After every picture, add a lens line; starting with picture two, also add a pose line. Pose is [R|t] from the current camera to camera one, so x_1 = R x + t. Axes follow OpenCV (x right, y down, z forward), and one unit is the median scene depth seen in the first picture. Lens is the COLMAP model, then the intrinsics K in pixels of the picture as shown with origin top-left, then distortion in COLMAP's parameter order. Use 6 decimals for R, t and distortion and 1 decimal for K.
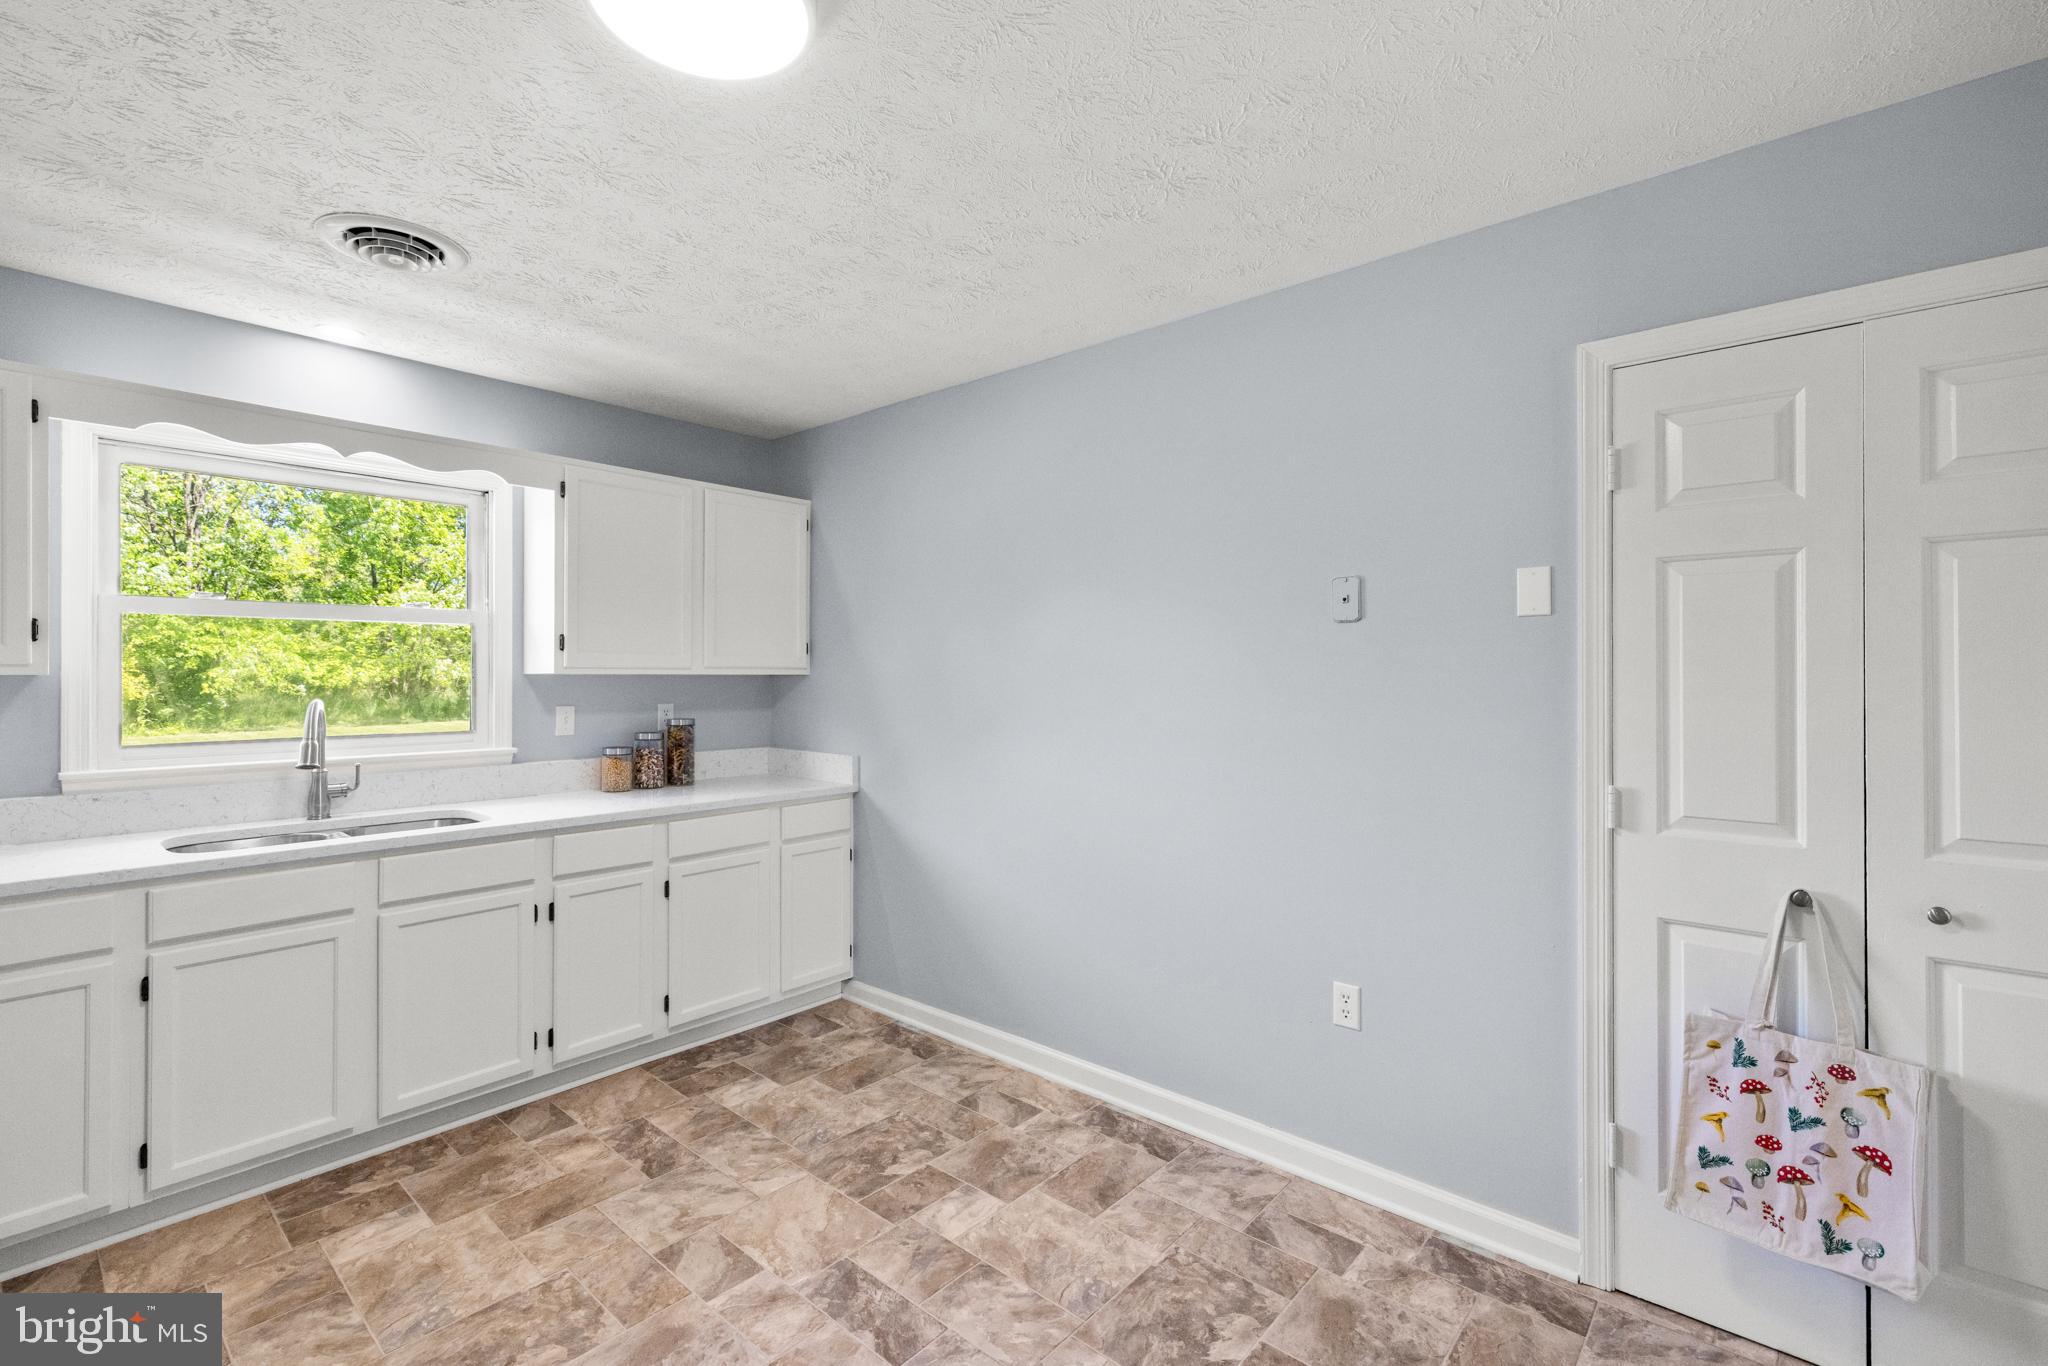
lens RADIAL K [[876.3, 0, 1039.3], [0, 876.3, 669.6], [0, 0, 1]] dist [0.003379, -0.000001]
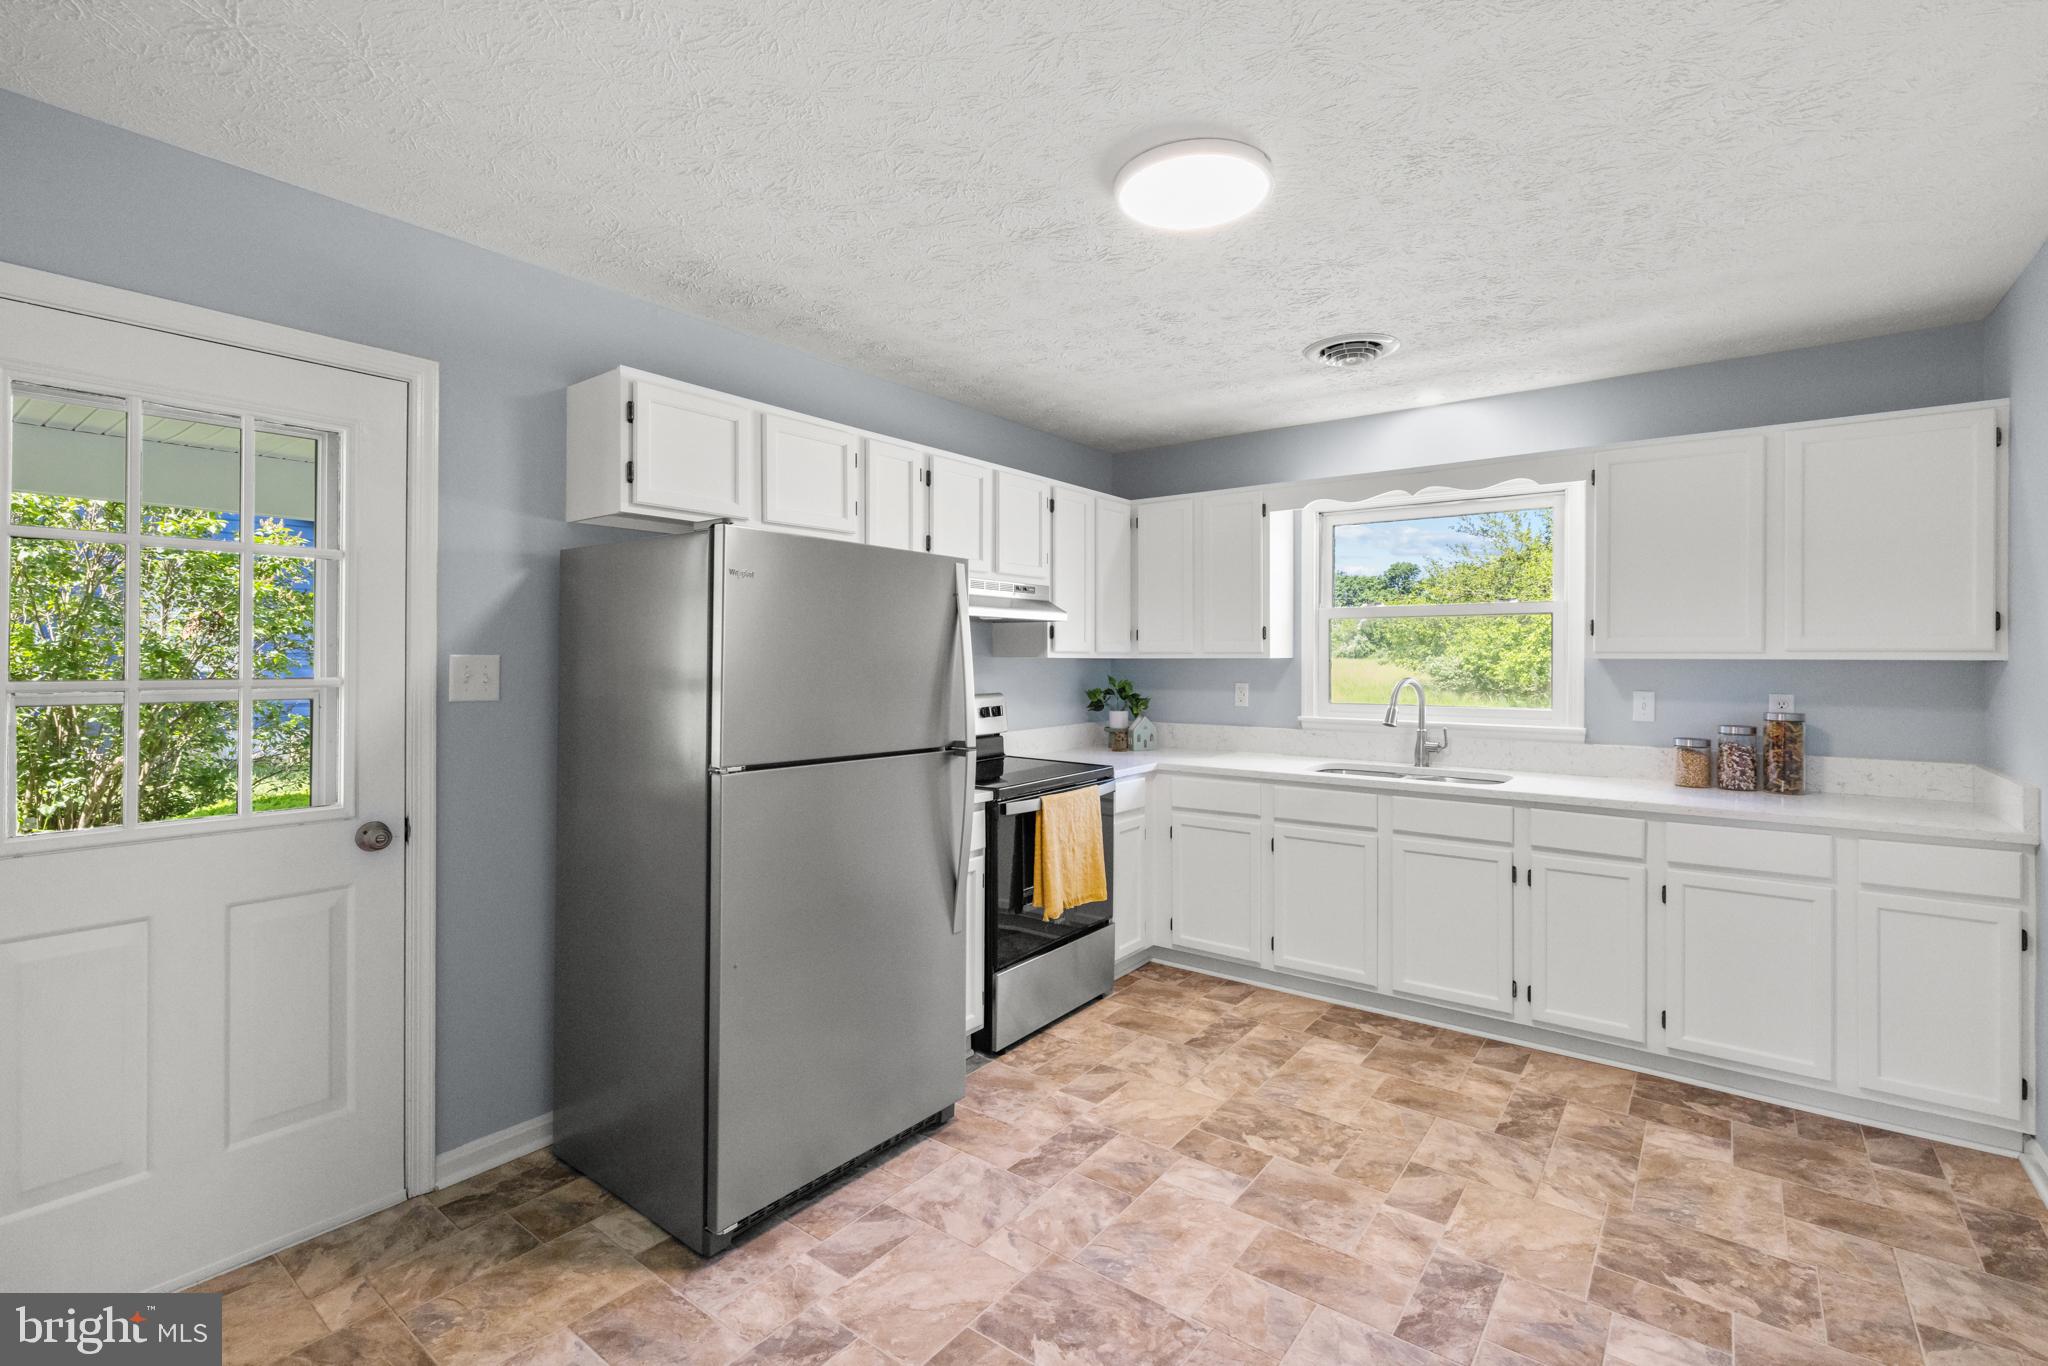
lens RADIAL K [[937.9, 0, 1054.4], [0, 937.9, 656.8], [0, 0, 1]] dist [-0.002885, 0.000626]
pose [[0.086249, -0.001449, -0.996273, 0.552257], [0.003211, 0.999994, -0.001177, 0.002500], [0.996268, -0.003097, 0.086253, 0.318333]]
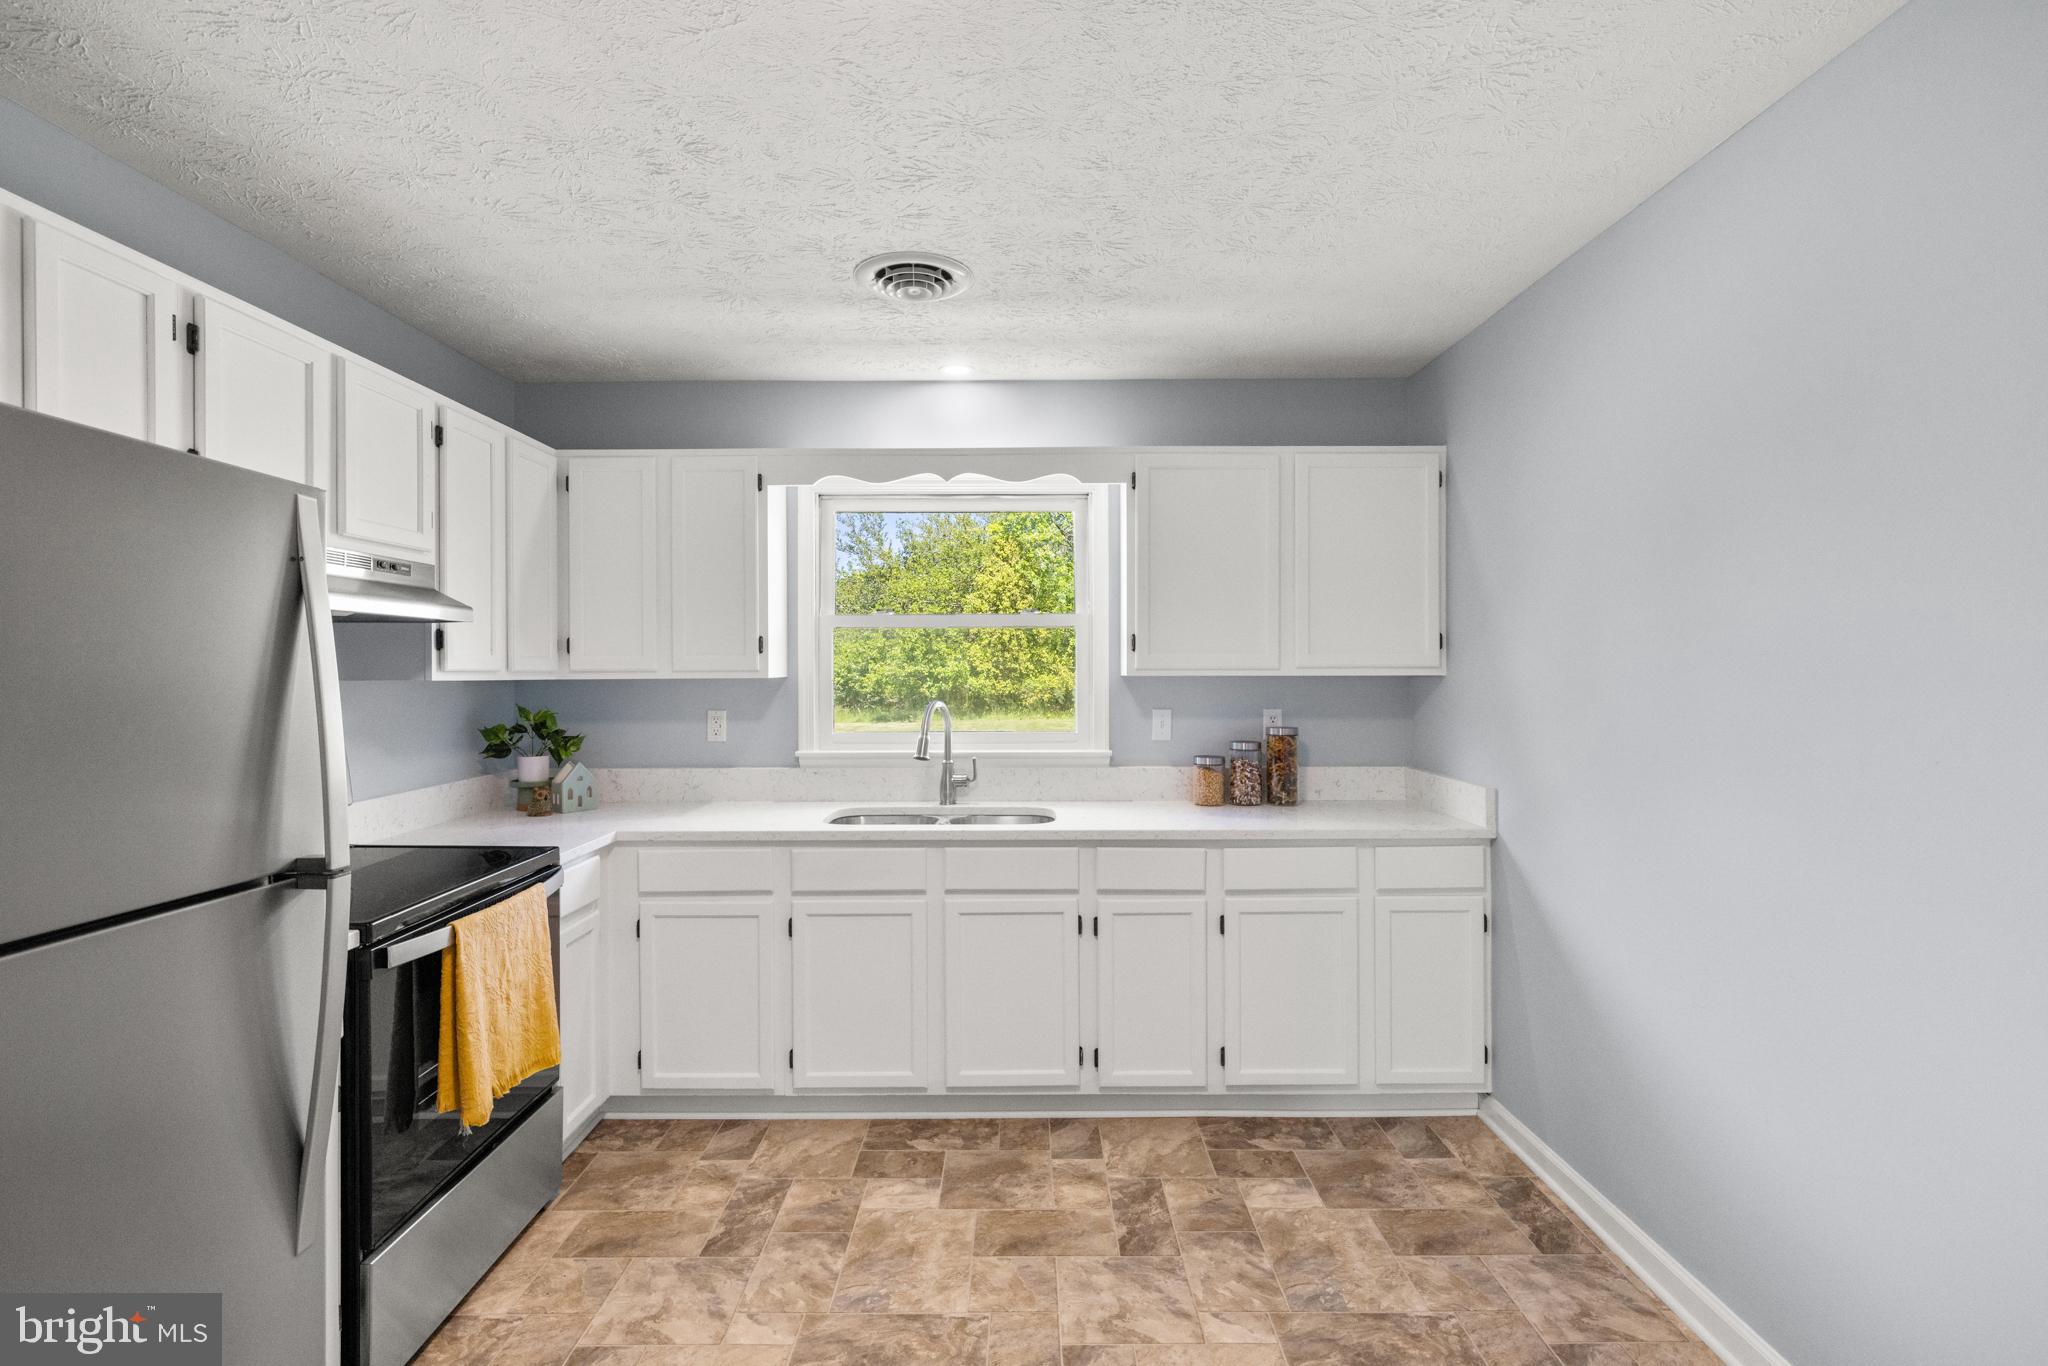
lens RADIAL K [[972.3, 0, 1035.3], [0, 972.3, 670.3], [0, 0, 1]] dist [-0.008418, 0.002924]
pose [[0.656713, -0.003256, -0.754134, 0.199323], [0.007780, 0.999967, 0.002458, -0.005089], [0.754101, -0.007481, 0.656716, 0.261524]]
